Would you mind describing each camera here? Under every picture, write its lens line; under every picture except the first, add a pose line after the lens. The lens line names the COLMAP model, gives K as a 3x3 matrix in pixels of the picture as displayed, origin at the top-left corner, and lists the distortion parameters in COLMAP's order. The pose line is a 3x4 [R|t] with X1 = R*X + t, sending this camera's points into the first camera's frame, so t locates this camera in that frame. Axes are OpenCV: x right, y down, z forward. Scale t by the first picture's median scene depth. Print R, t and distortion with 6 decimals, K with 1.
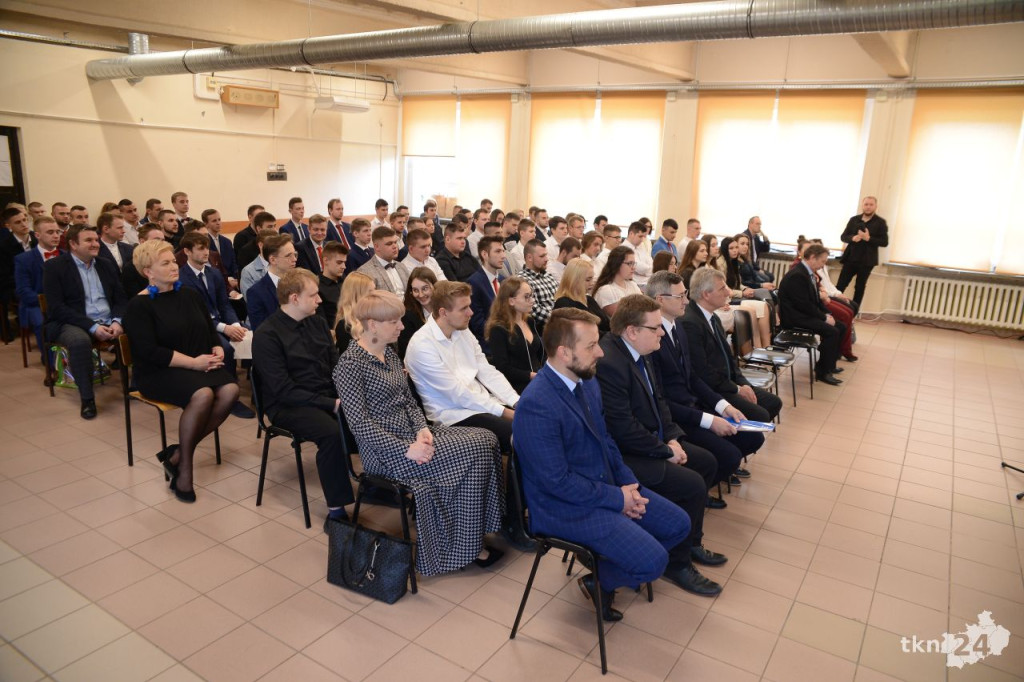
lens RADIAL K [[710.3, 0, 510.1], [0, 710.3, 334.2], [0, 0, 1]] dist [-0.054004, 0.031124]
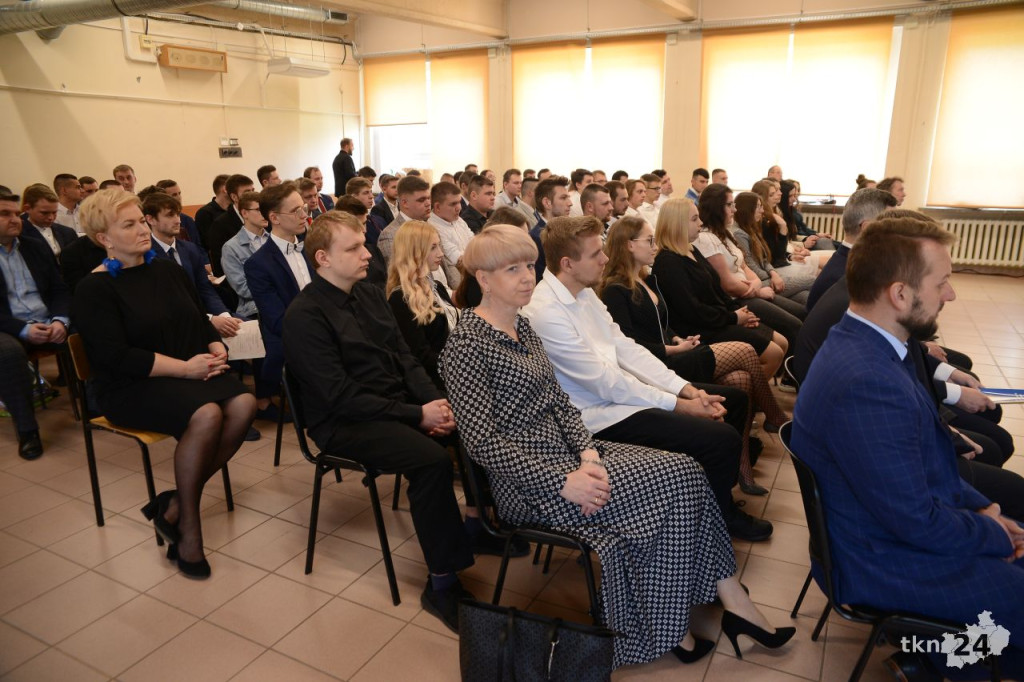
lens RADIAL K [[710.3, 0, 515.7], [0, 710.3, 340.8], [0, 0, 1]] dist [-0.054004, 0.031124]
pose [[0.994659, -0.072790, 0.073179, -0.153760], [0.070619, 0.996995, 0.031842, 0.013223], [-0.075277, -0.026504, 0.996810, 0.257548]]
